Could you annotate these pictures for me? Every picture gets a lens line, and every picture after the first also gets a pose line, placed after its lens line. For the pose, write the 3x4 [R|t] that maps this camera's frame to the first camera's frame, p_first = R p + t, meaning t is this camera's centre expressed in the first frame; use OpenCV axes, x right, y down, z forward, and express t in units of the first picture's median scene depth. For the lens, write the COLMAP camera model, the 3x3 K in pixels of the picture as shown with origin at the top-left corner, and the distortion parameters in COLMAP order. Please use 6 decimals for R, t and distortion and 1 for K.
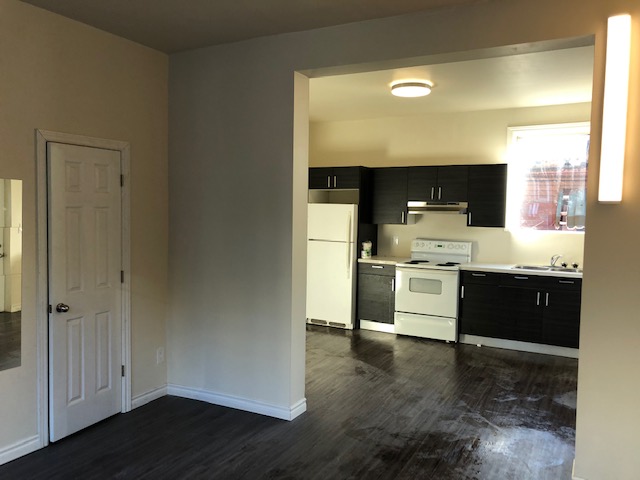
lens RADIAL K [[528.5, 0, 310.6], [0, 528.5, 236.5], [0, 0, 1]] dist [0.038385, -0.044470]
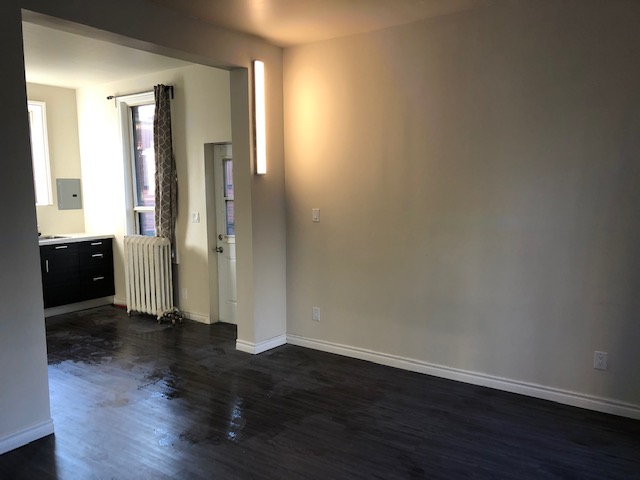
lens RADIAL K [[528.5, 0, 316.0], [0, 528.5, 245.7], [0, 0, 1]] dist [0.038385, -0.044470]
pose [[0.122996, -0.135979, 0.983047, -0.479374], [0.076823, 0.988901, 0.127177, -0.017054], [-0.989429, 0.059879, 0.132077, 0.272805]]
